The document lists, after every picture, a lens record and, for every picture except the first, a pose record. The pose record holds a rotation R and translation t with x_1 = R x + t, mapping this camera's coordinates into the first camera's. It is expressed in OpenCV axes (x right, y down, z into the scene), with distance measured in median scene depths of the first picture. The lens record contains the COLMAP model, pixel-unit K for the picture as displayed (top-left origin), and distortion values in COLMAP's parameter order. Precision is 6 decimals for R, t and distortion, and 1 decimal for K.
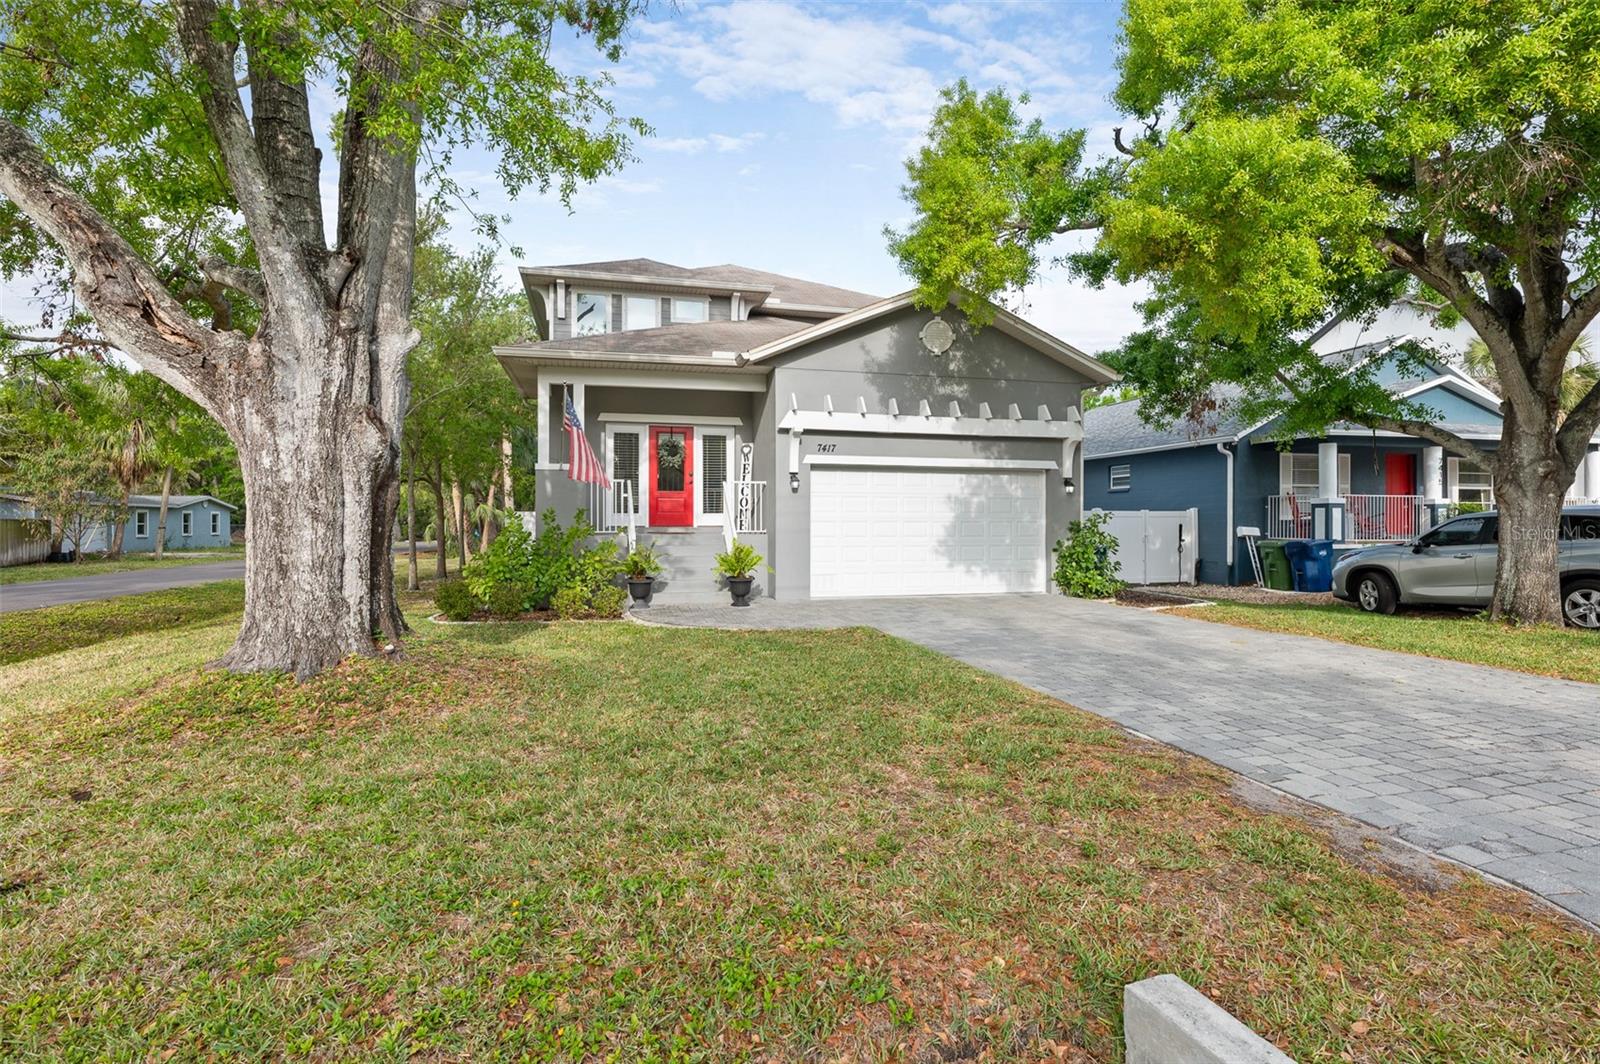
lens RADIAL K [[747.0, 0, 800.6], [0, 747.0, 527.9], [0, 0, 1]] dist [-0.001105, 0.000246]
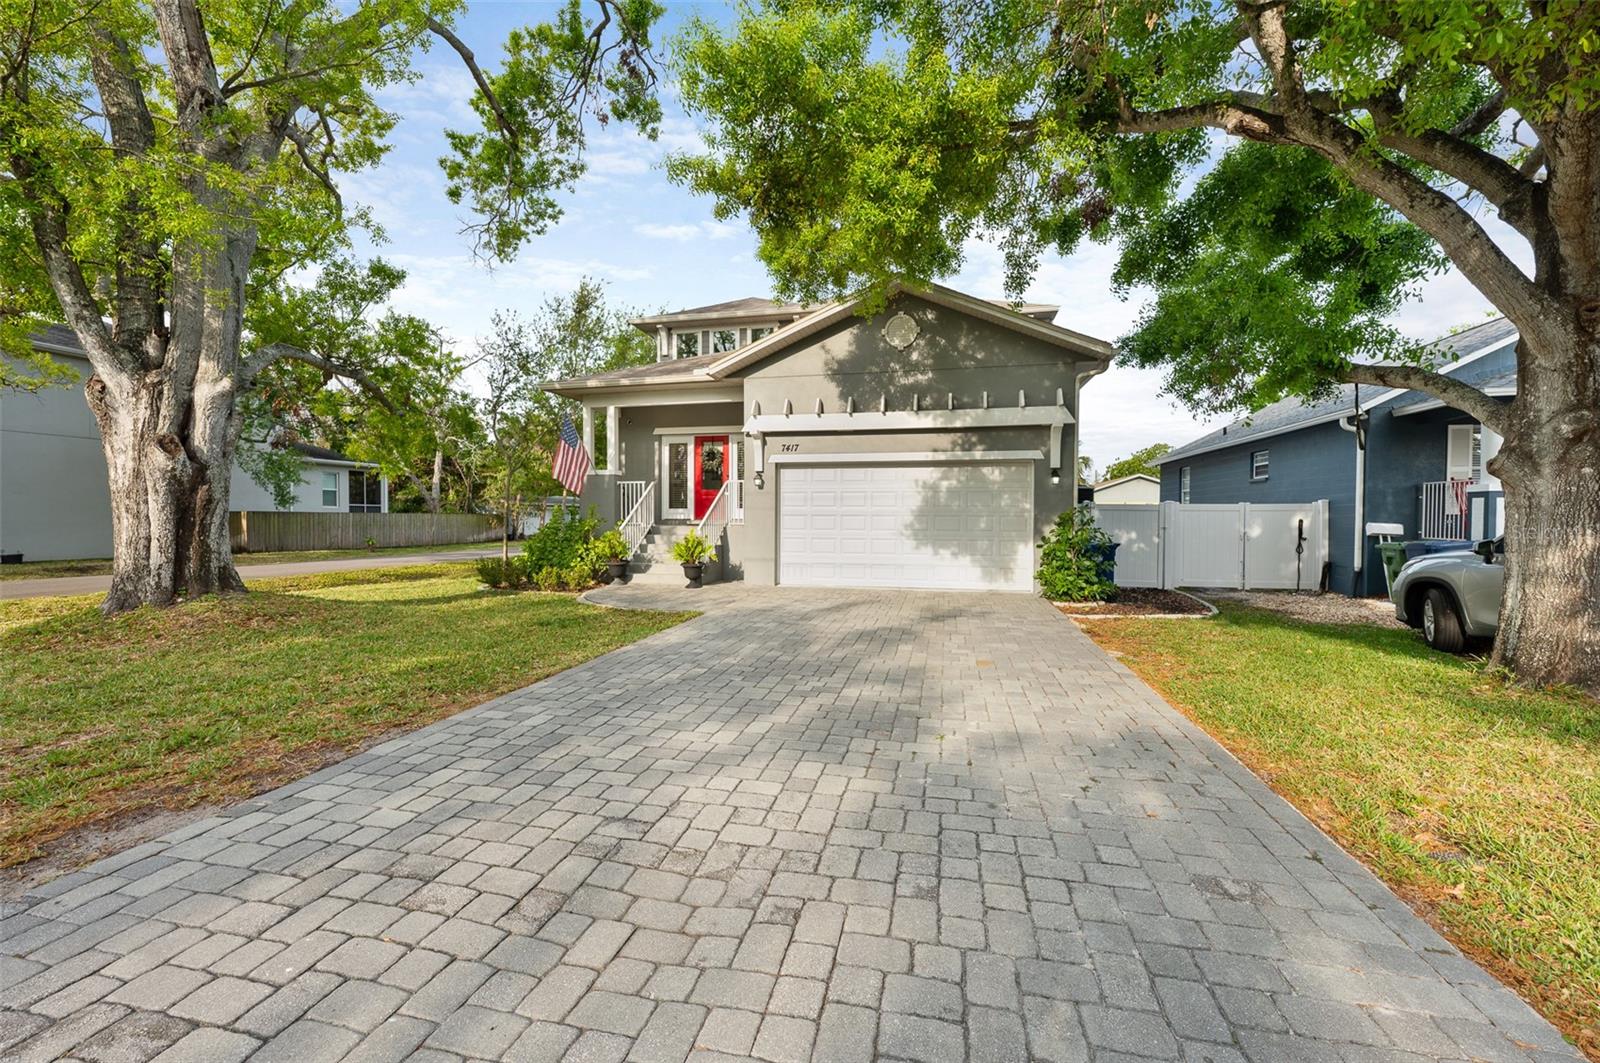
lens RADIAL K [[619.3, 0, 800.0], [0, 619.3, 531.5], [0, 0, 1]] dist [-0.000933, -0.000038]
pose [[0.894570, 0.012796, -0.446744, 0.457626], [-0.005503, 0.999830, 0.017619, -0.000749], [0.446894, -0.013303, 0.894488, 0.198624]]
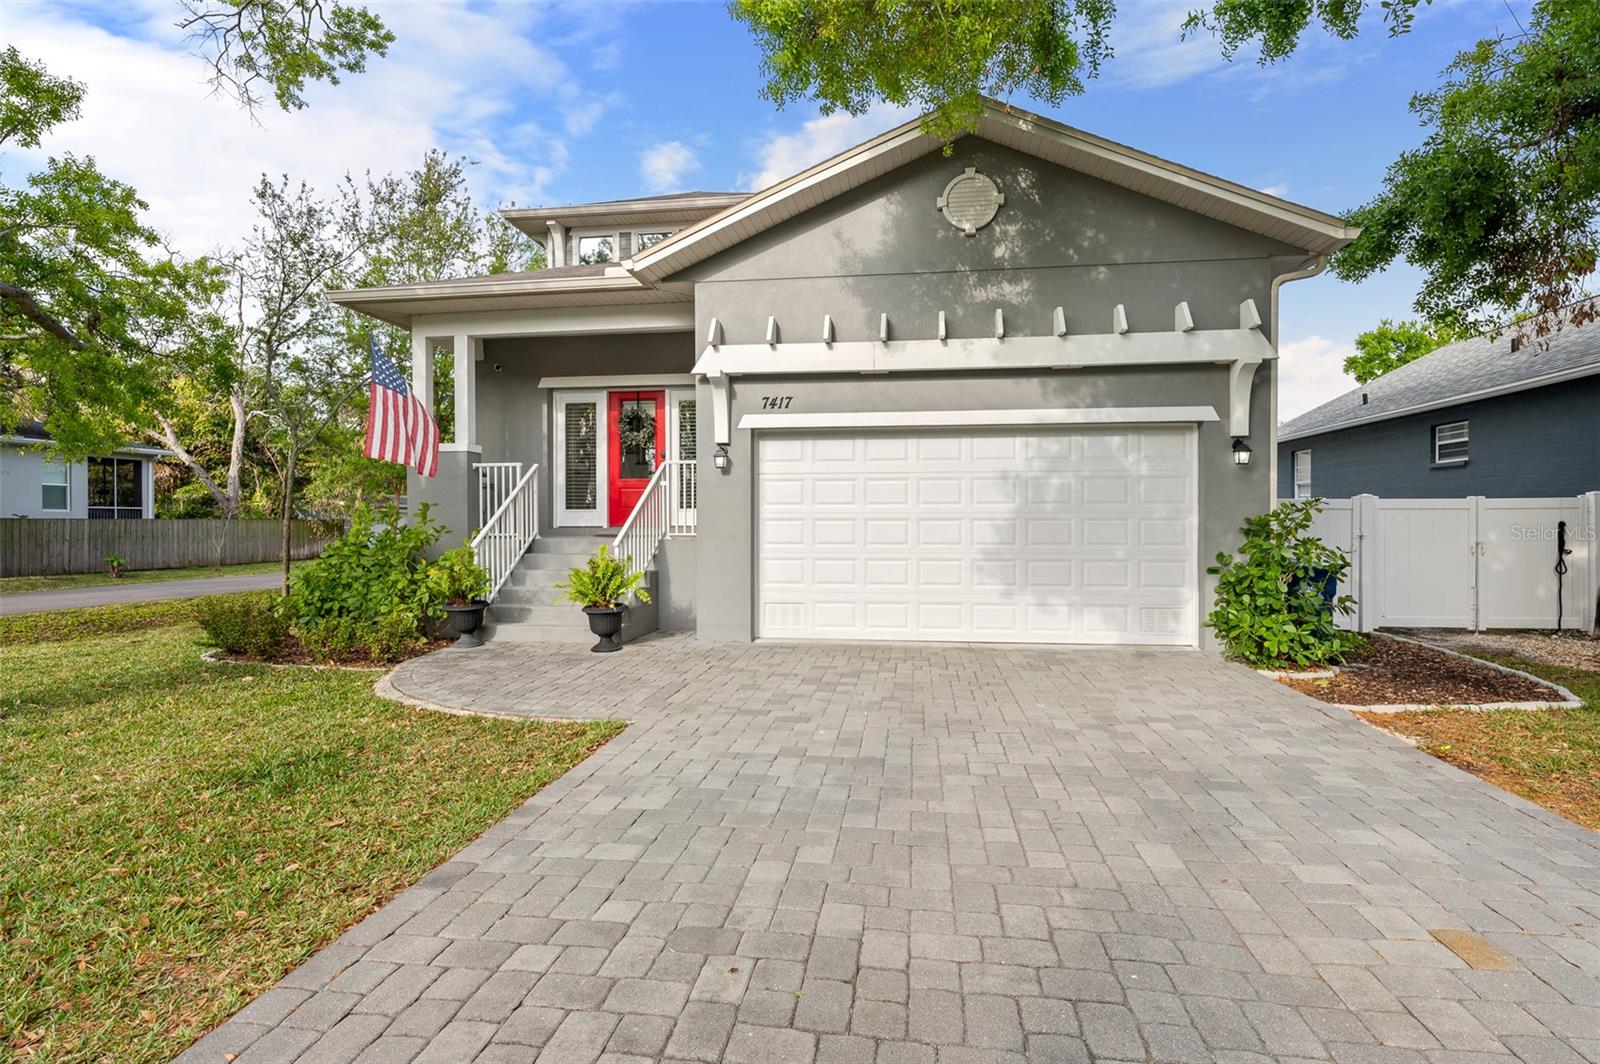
lens RADIAL K [[765.5, 0, 808.6], [0, 765.5, 525.1], [0, 0, 1]] dist [0.001278, -0.000353]
pose [[0.929739, -0.000945, -0.368218, 0.299720], [0.000440, 0.999999, -0.001456, -0.002939], [0.368219, 0.001192, 0.929738, 0.415887]]
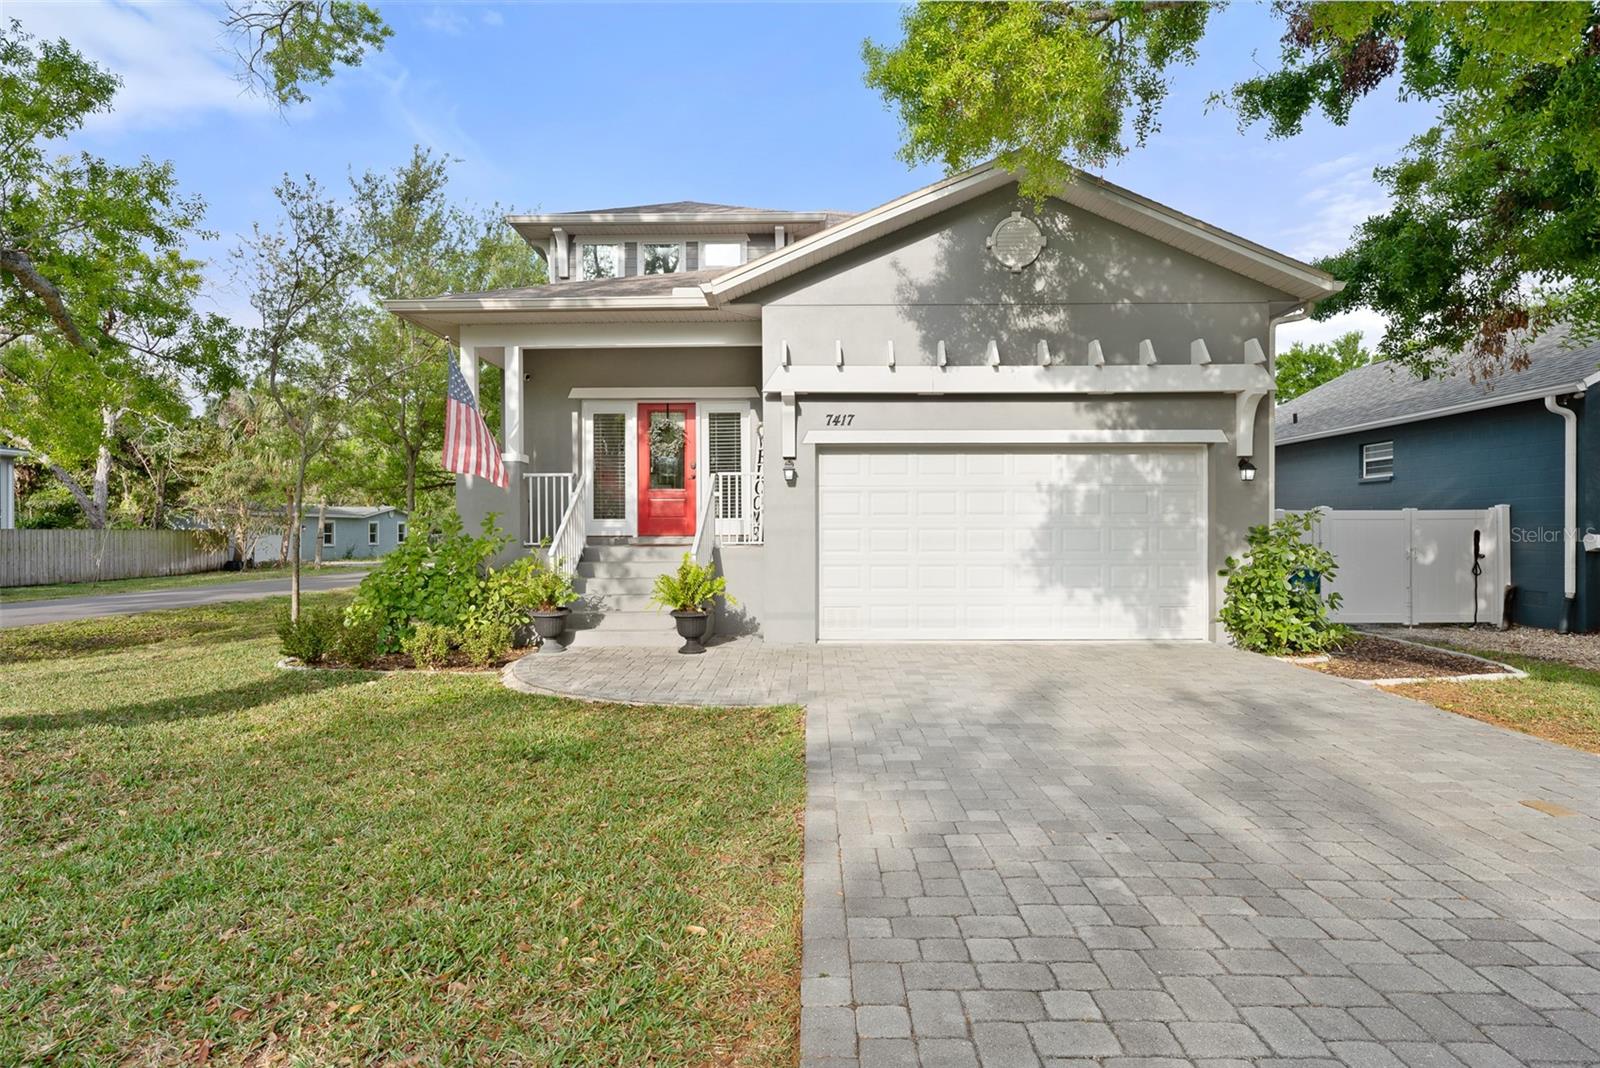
lens RADIAL K [[803.6, 0, 803.3], [0, 803.6, 537.0], [0, 0, 1]] dist [-0.000580, -0.000189]
pose [[0.967162, -0.001662, -0.254157, 0.189644], [0.002080, 0.999997, 0.001377, -0.001932], [0.254154, -0.001860, 0.967162, 0.290268]]
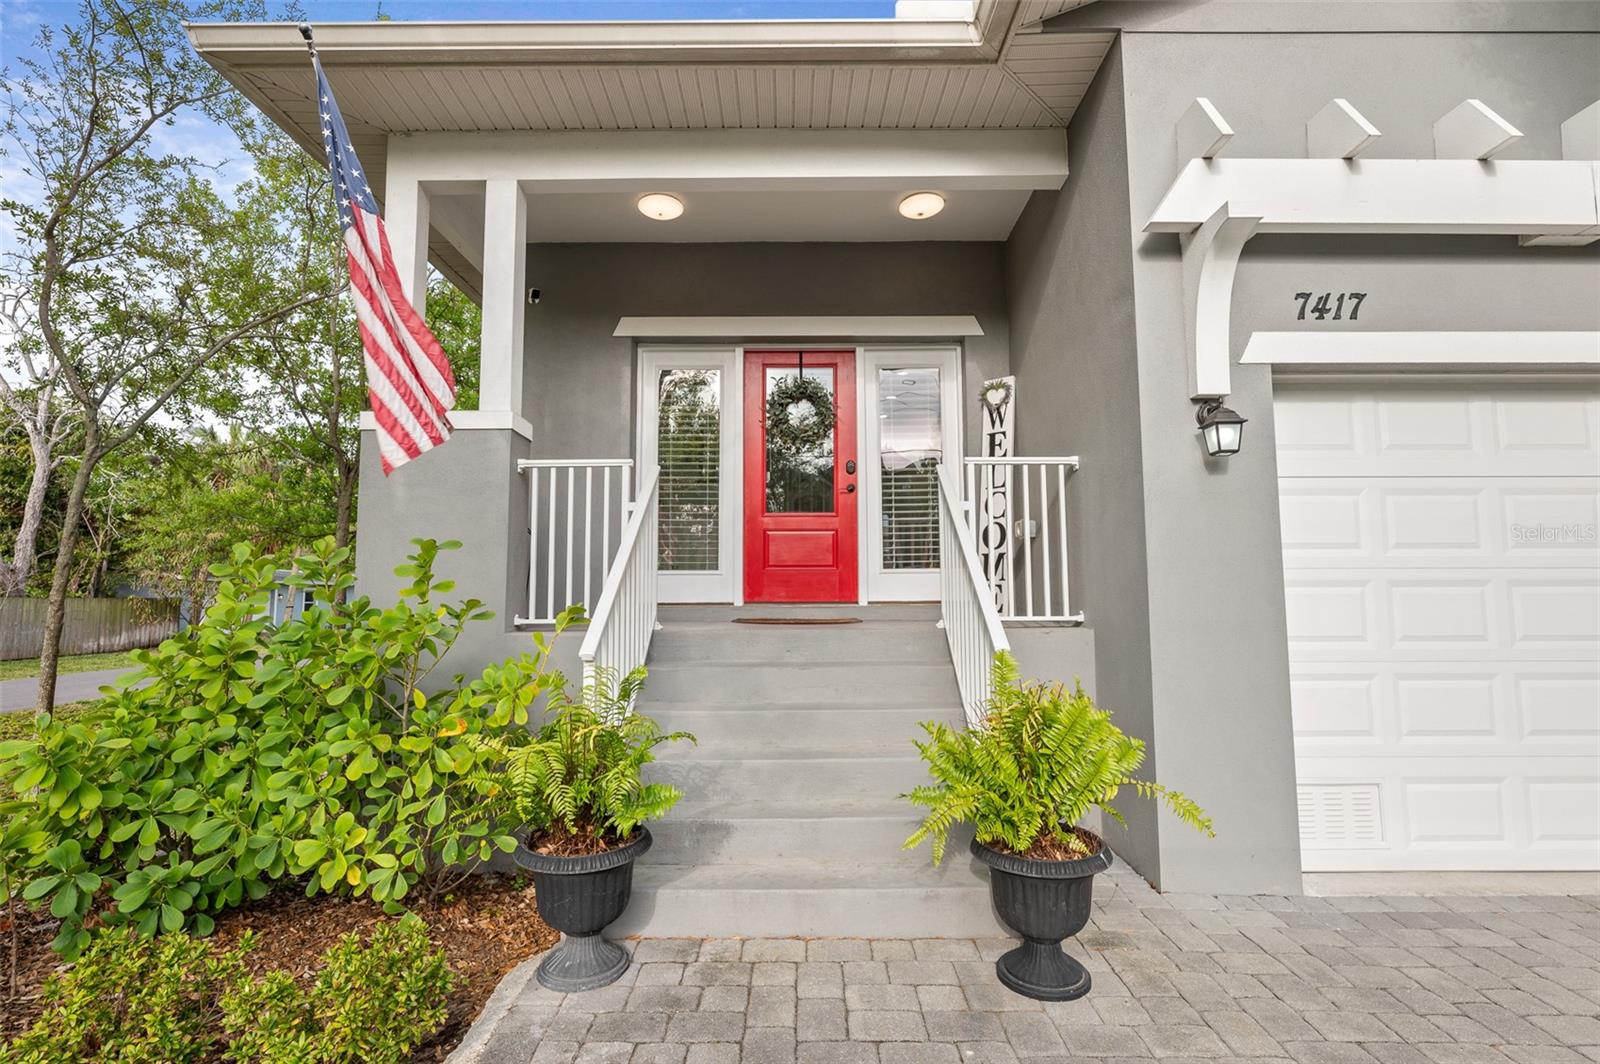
lens RADIAL K [[785.8, 0, 809.5], [0, 785.8, 529.9], [0, 0, 1]] dist [-0.002022, -0.000163]
pose [[0.969453, -0.025756, -0.243922, -0.079720], [0.002261, 0.995368, -0.096114, -0.001123], [0.245268, 0.092627, 0.965020, 0.699576]]
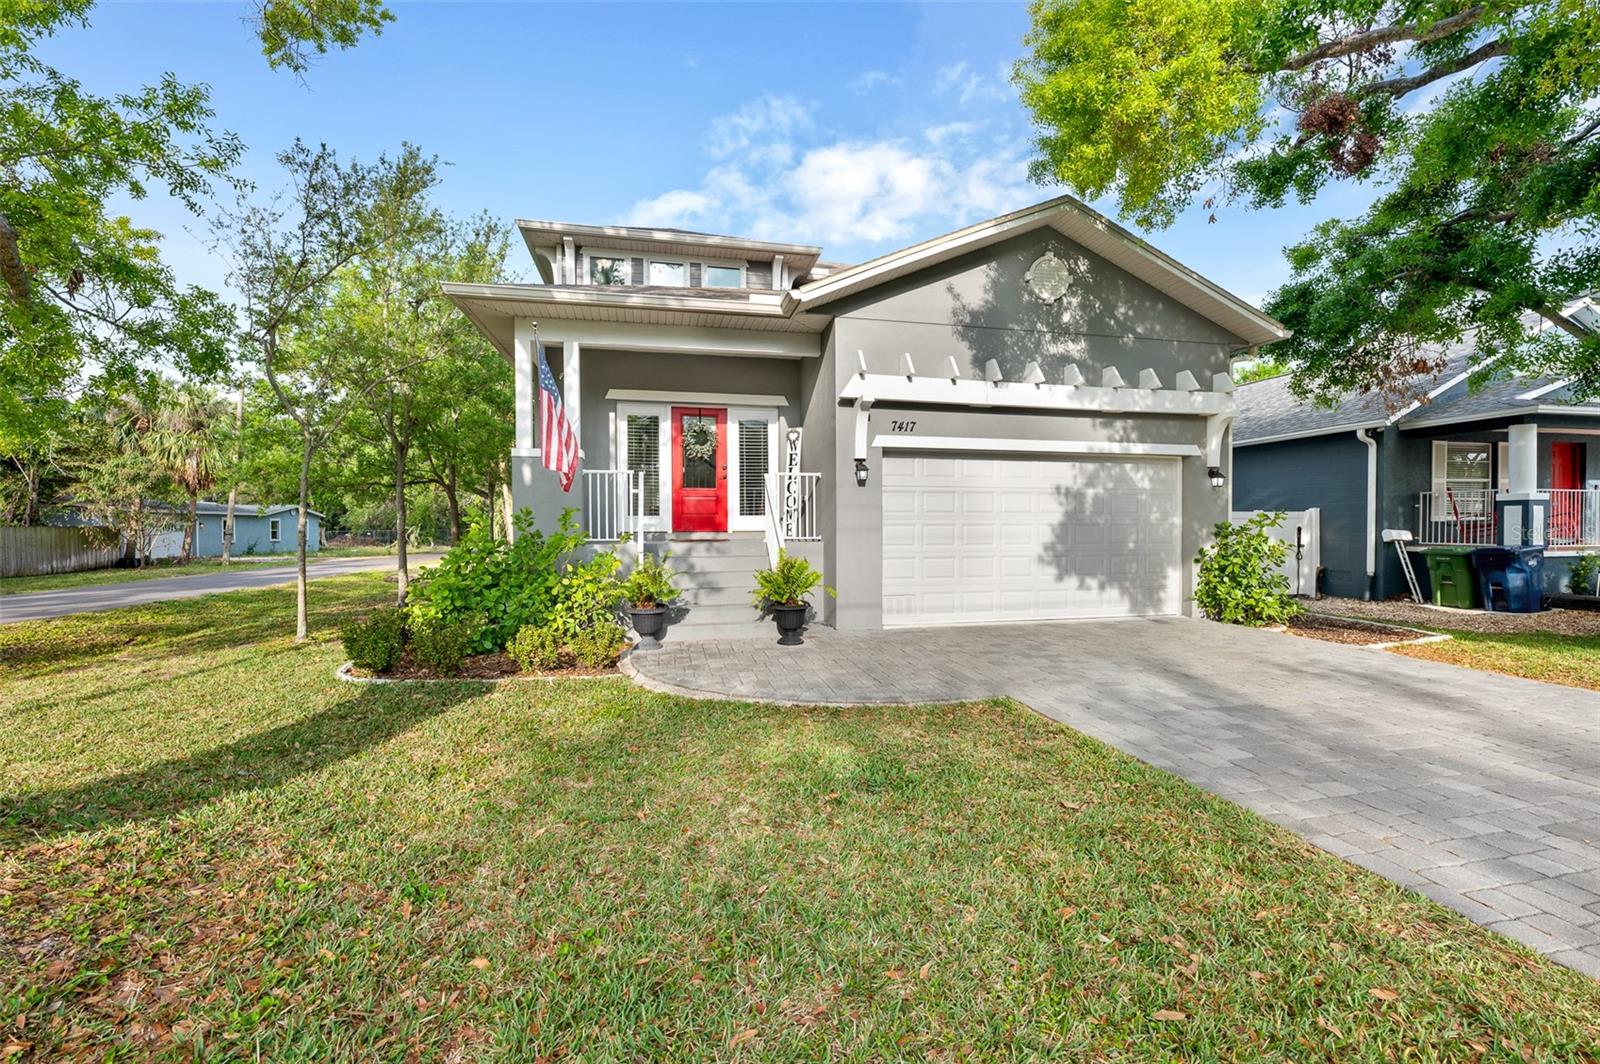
lens RADIAL K [[639.5, 0, 809.7], [0, 639.5, 537.0], [0, 0, 1]] dist [0.000774, -0.000015]
pose [[0.999549, -0.003062, -0.029868, -0.040424], [0.003305, 0.999962, 0.008084, -0.002230], [0.029842, -0.008179, 0.999521, 0.362768]]
